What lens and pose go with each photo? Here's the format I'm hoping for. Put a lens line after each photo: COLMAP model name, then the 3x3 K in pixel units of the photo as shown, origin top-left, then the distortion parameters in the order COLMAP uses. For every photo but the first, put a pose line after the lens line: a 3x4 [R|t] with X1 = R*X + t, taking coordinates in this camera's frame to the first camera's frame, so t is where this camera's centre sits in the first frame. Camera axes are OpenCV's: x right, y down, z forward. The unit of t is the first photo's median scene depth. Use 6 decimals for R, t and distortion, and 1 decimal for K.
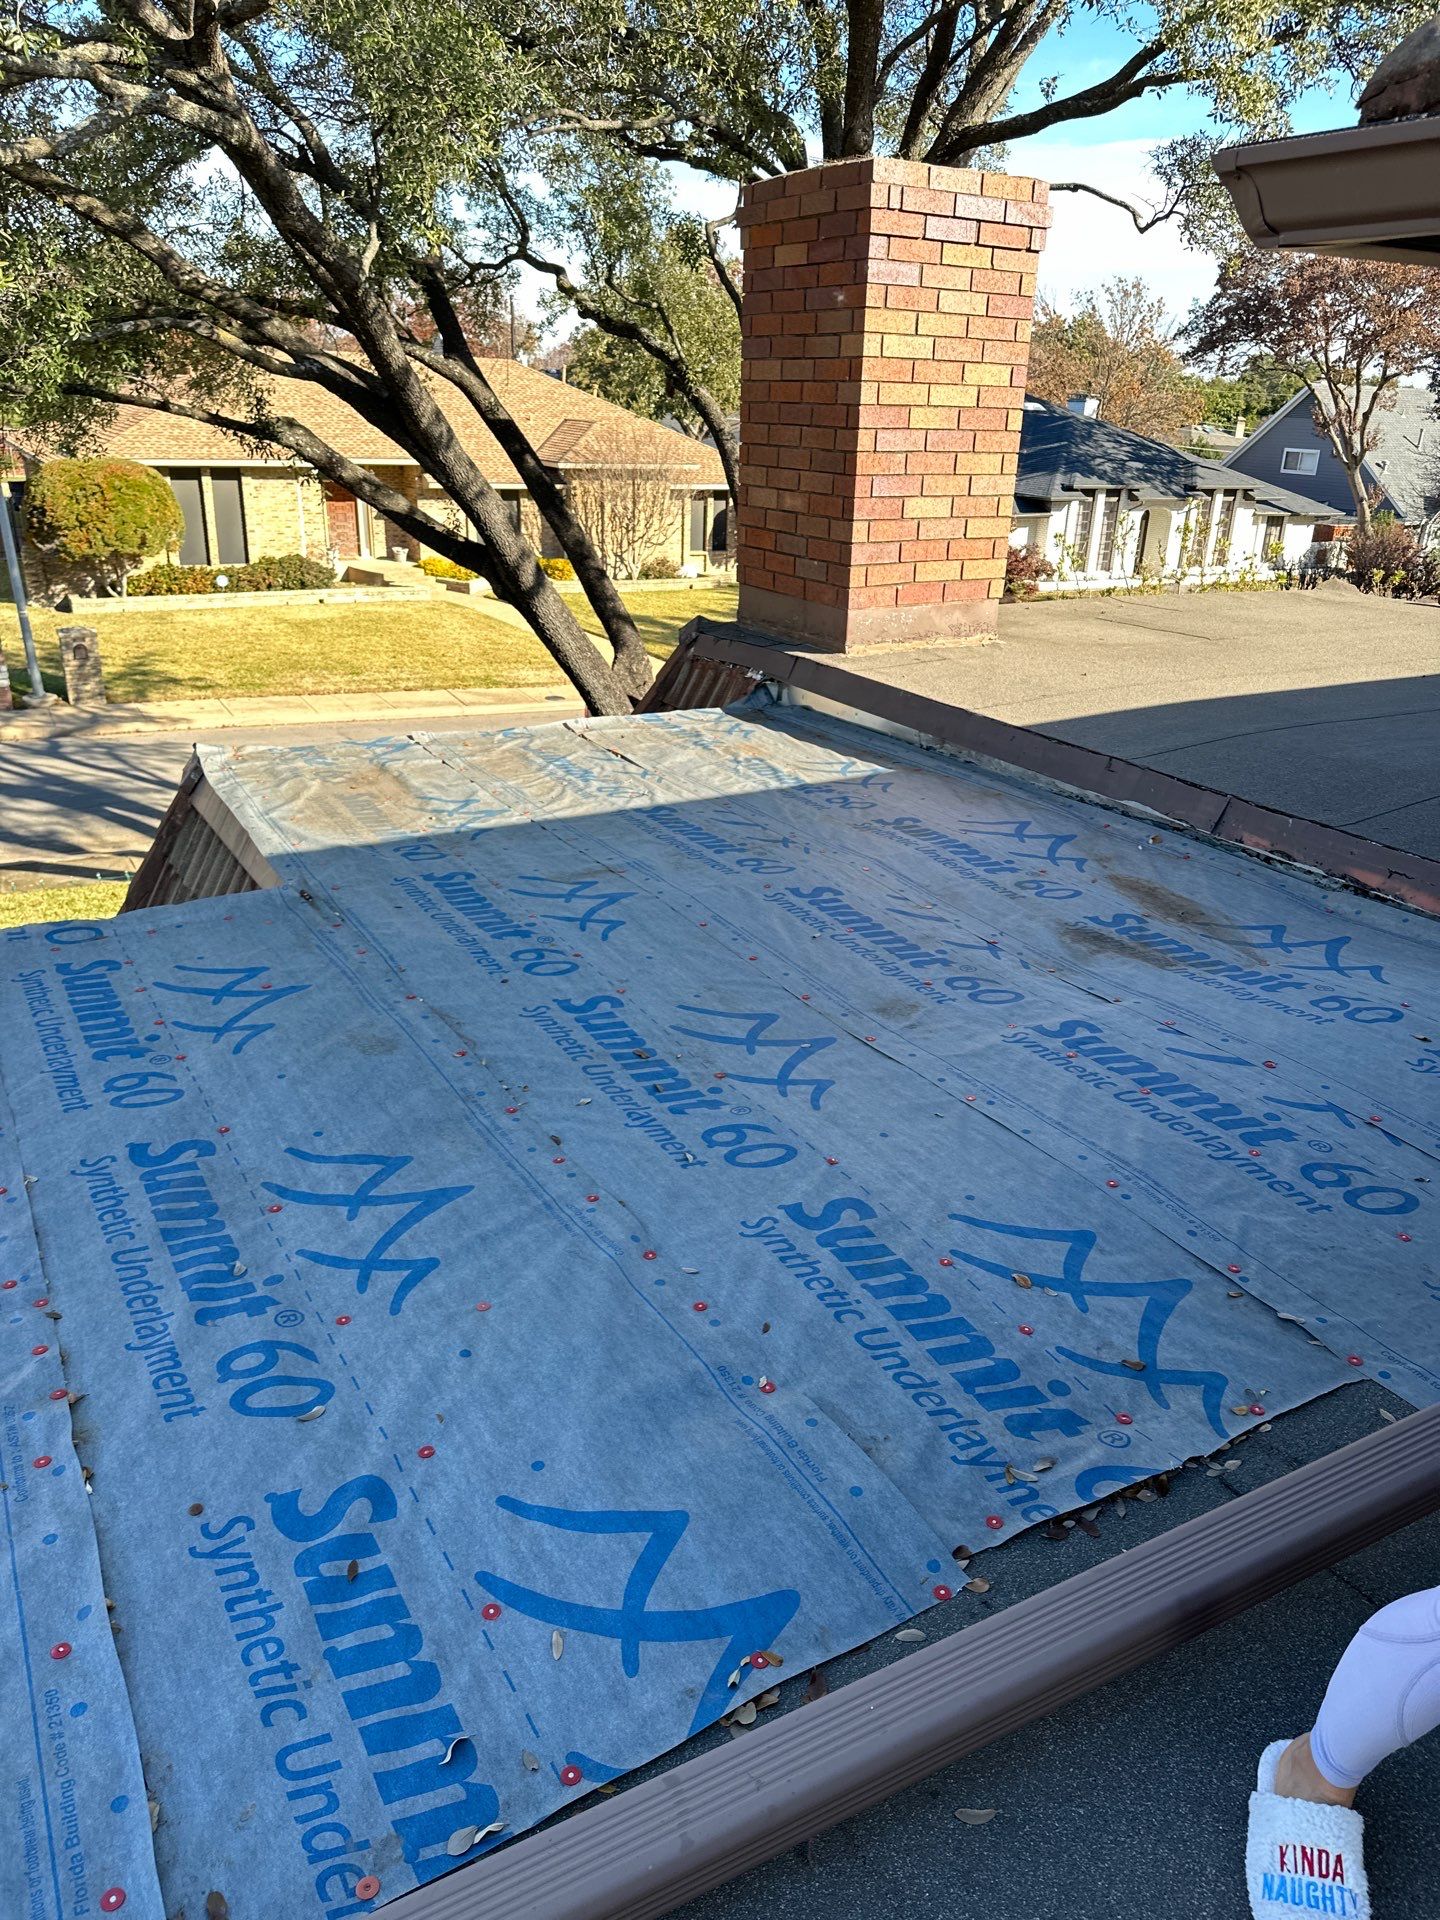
lens RADIAL K [[1353.9, 0, 733.7], [0, 1353.9, 962.3], [0, 0, 1]] dist [0.041985, -0.047270]
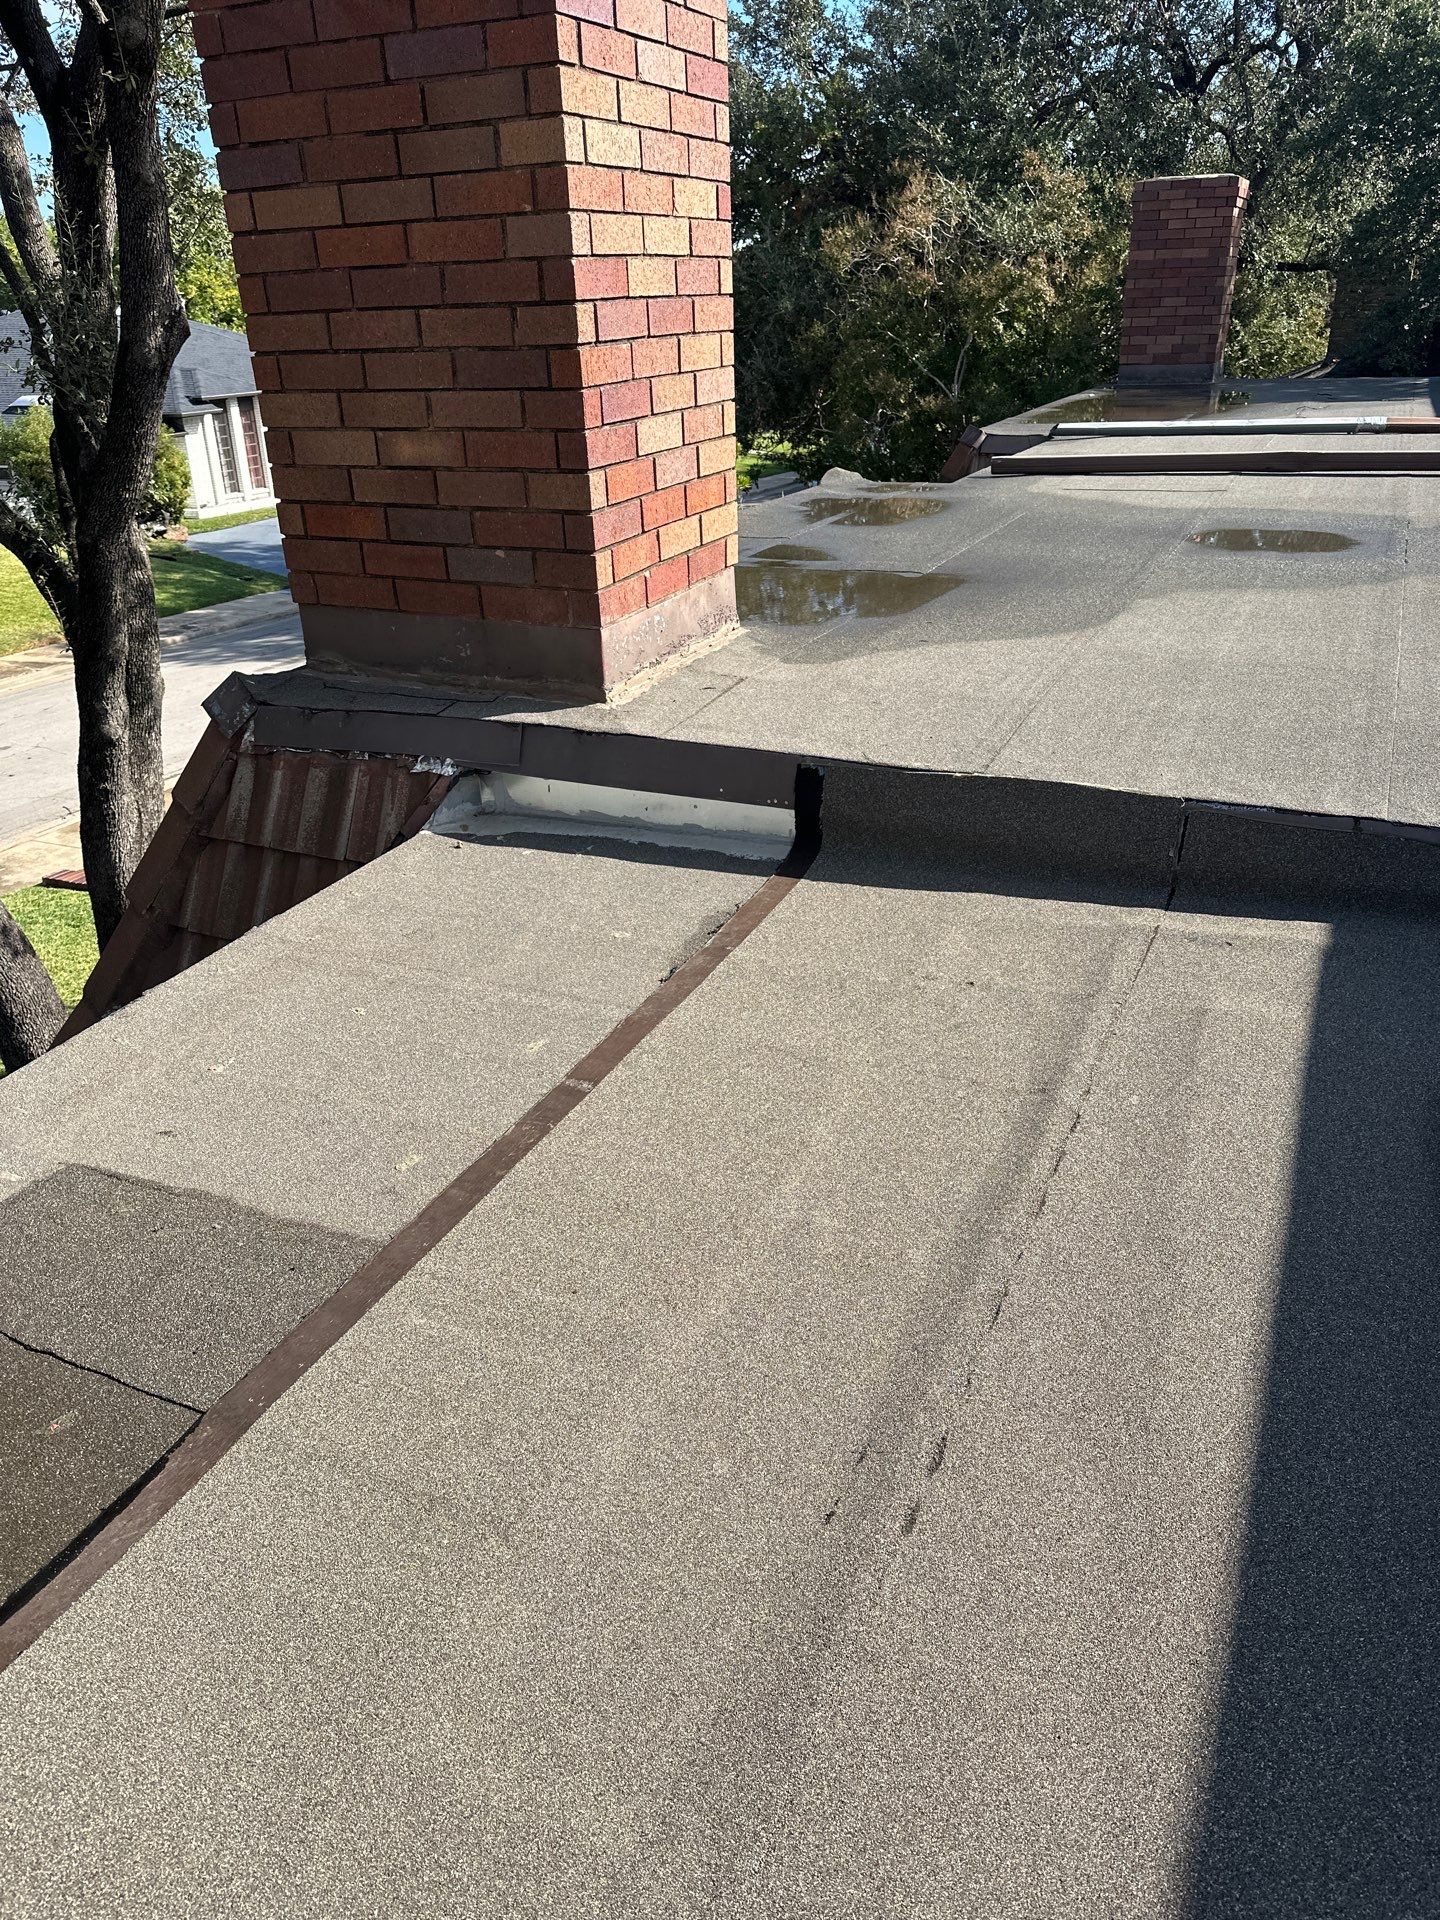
lens RADIAL K [[1353.9, 0, 706.9], [0, 1353.9, 973.9], [0, 0, 1]] dist [0.041985, -0.047270]
pose [[0.815587, -0.308679, 0.489423, -0.214604], [0.274002, 0.951009, 0.143197, -0.200431], [-0.509648, 0.017313, 0.860209, 0.509545]]
